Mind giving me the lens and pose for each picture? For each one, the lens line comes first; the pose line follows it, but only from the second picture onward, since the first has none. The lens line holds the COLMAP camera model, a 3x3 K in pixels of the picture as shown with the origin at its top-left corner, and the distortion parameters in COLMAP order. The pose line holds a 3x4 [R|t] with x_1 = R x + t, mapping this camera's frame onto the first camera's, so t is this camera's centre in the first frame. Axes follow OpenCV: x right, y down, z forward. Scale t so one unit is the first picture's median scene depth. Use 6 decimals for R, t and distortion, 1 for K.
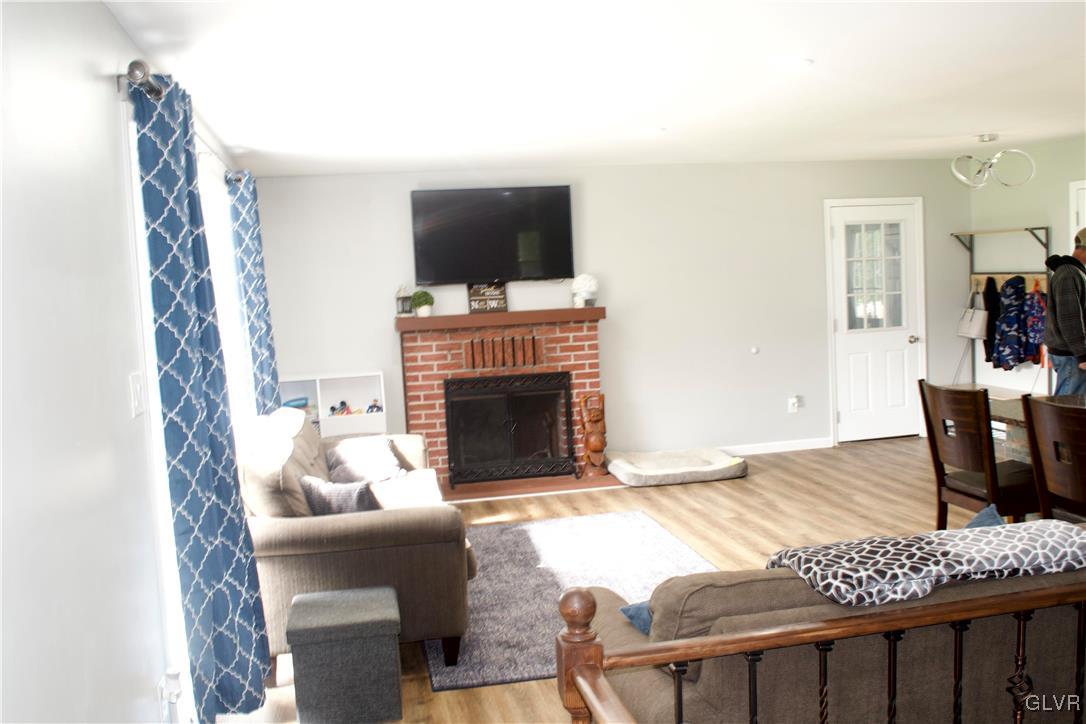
lens RADIAL K [[969.8, 0, 543.0], [0, 969.8, 362.0], [0, 0, 1]] dist [-0.126333, 0.000109]
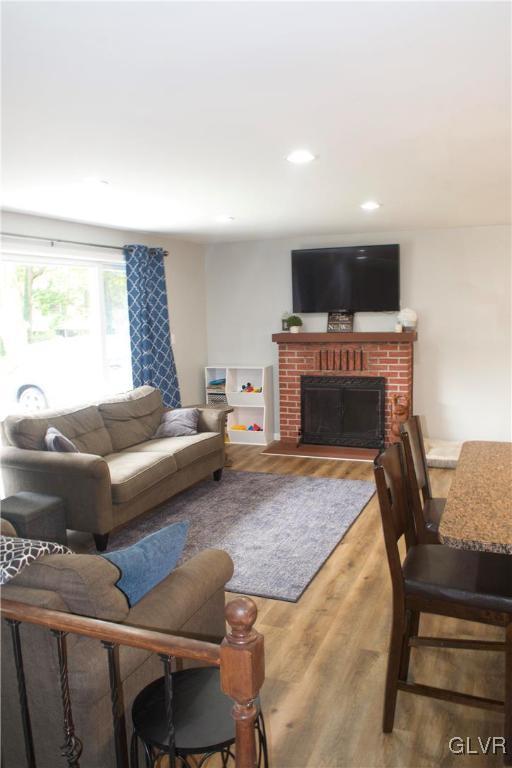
lens RADIAL K [[617.4, 0, 256.0], [0, 617.4, 384.0], [0, 0, 1]] dist [-0.069819, 0.003325]
pose [[0.834248, 0.095719, -0.543017, 0.362466], [-0.063090, 0.994920, 0.078450, -0.039431], [0.547767, -0.031187, 0.836049, 0.144025]]
